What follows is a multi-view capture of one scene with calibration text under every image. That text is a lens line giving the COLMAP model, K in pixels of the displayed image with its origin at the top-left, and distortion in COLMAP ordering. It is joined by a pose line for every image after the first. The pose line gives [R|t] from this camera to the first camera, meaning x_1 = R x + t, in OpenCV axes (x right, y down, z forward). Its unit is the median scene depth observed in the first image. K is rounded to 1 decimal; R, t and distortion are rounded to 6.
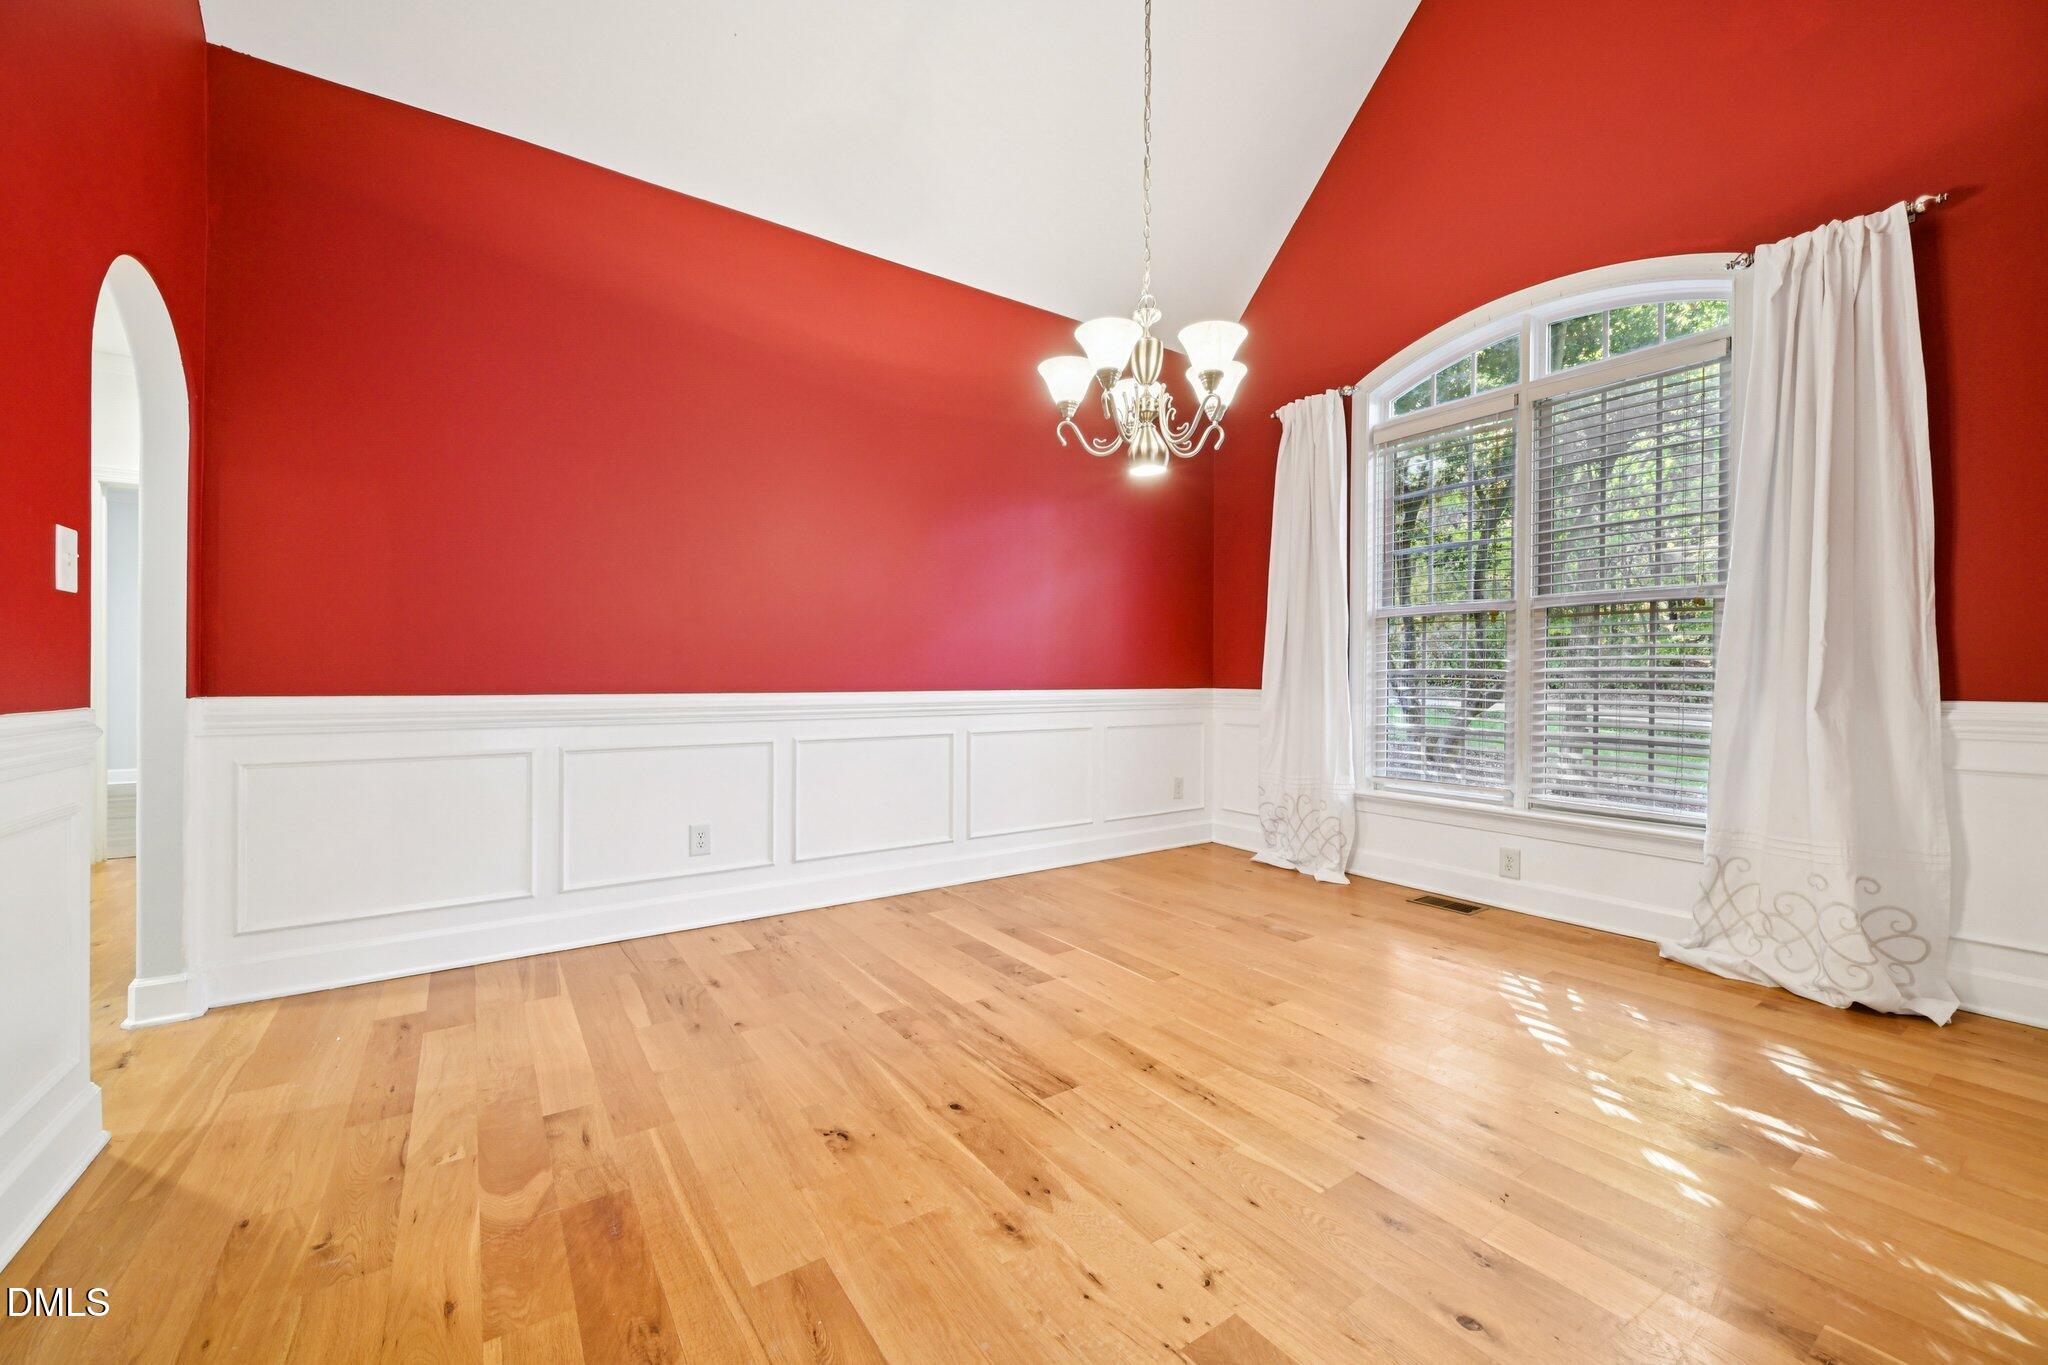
lens RADIAL K [[810.2, 0, 1008.2], [0, 810.2, 676.9], [0, 0, 1]] dist [-0.003443, 0.001058]
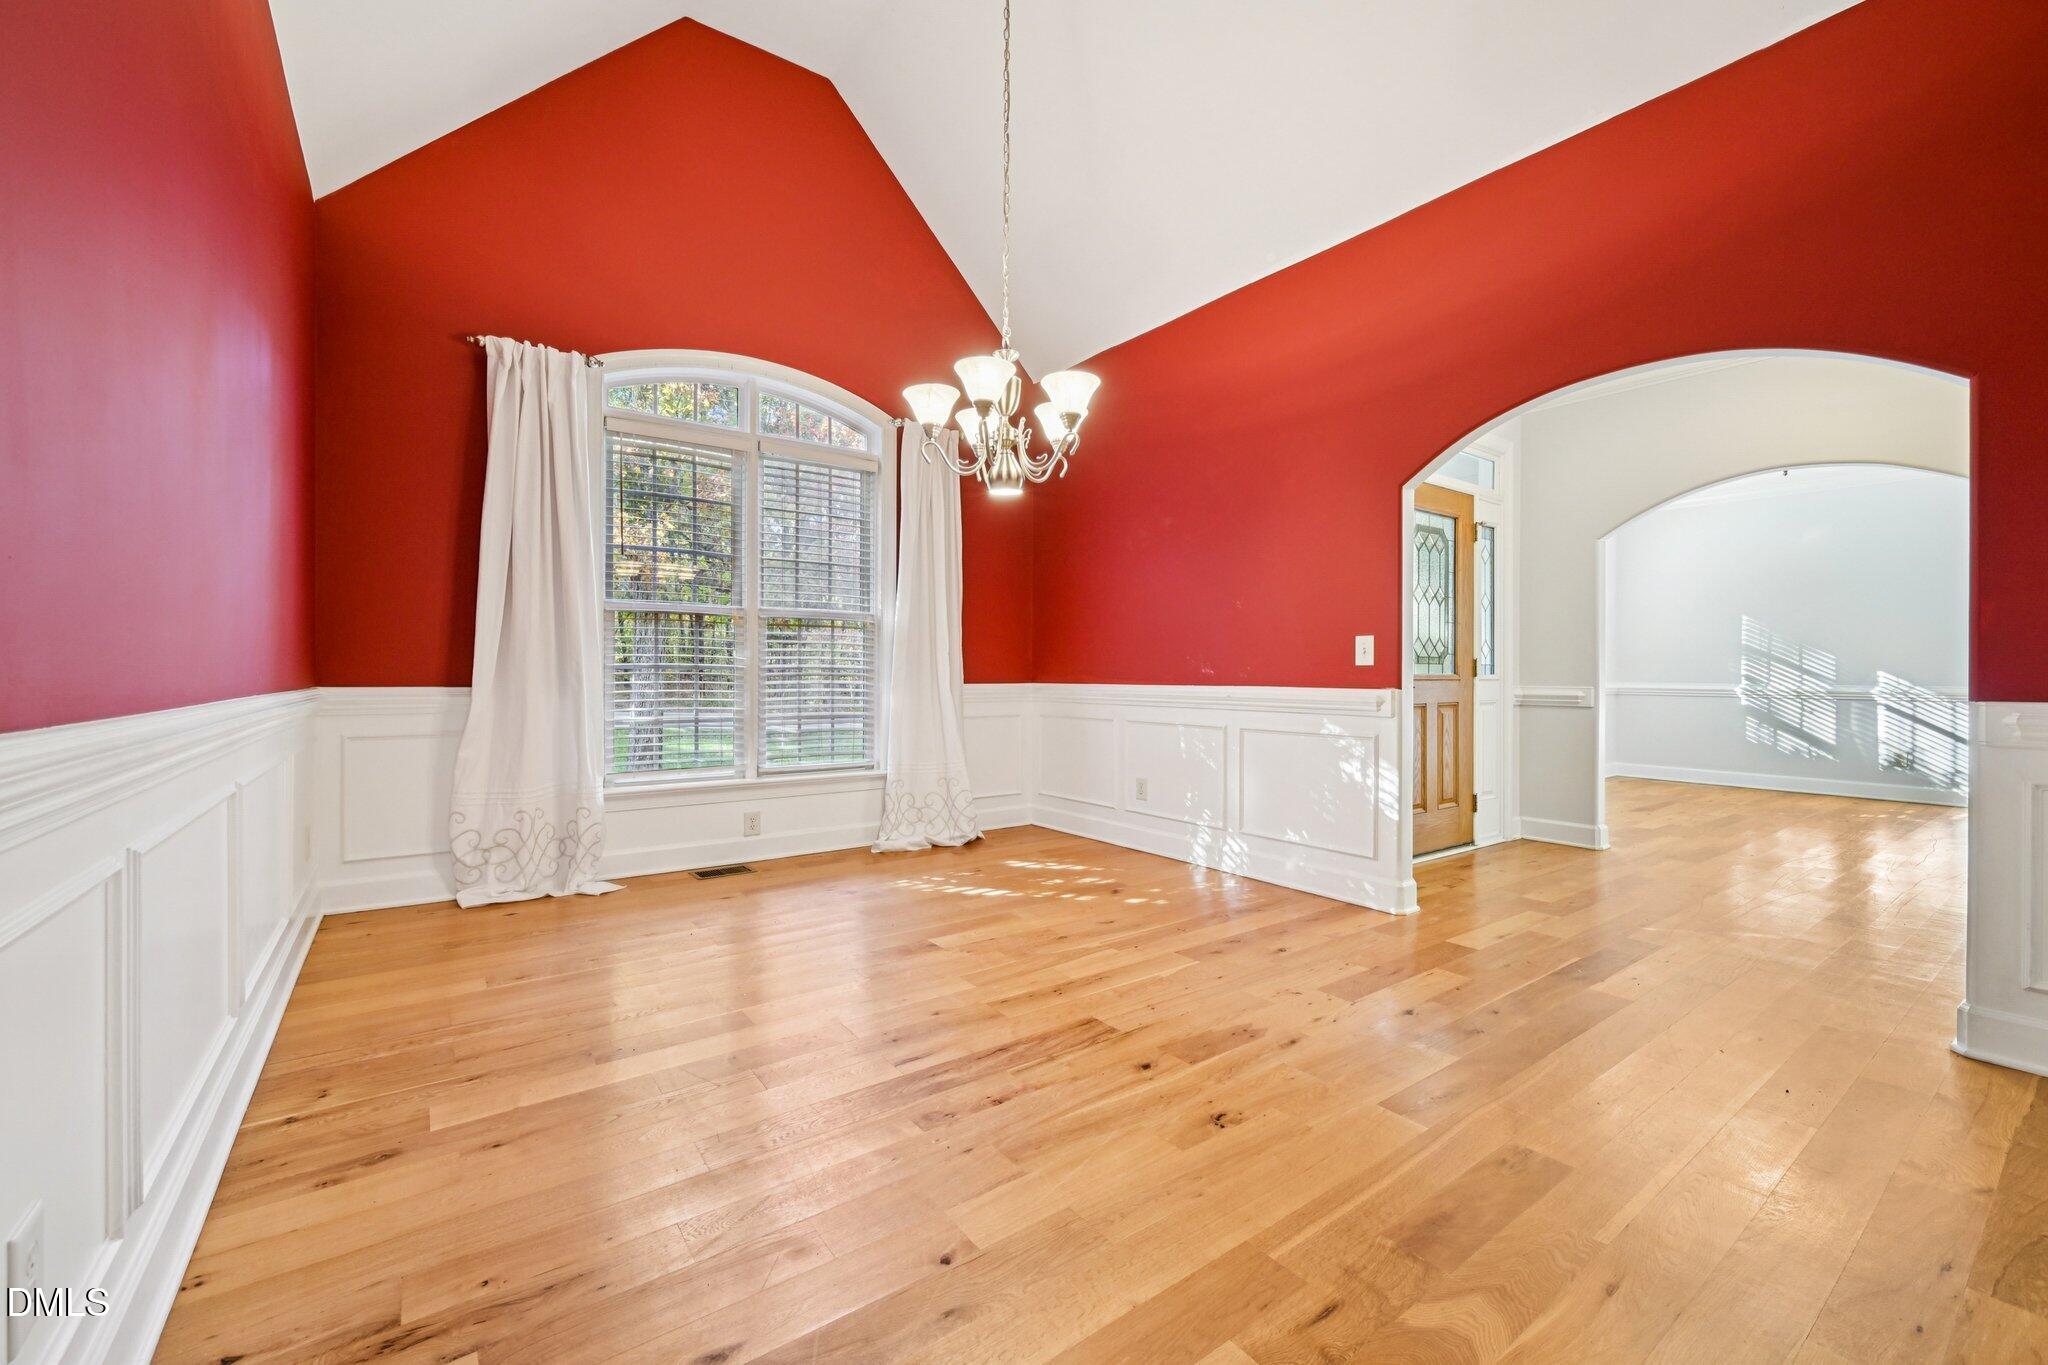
lens RADIAL K [[810.2, 0, 1004.3], [0, 810.2, 671.9], [0, 0, 1]] dist [-0.003443, 0.001058]
pose [[-0.014026, 0.000070, 0.999902, -0.885633], [-0.003294, 0.999995, -0.000116, 0.000140], [-0.999896, -0.003295, -0.014026, 0.927487]]
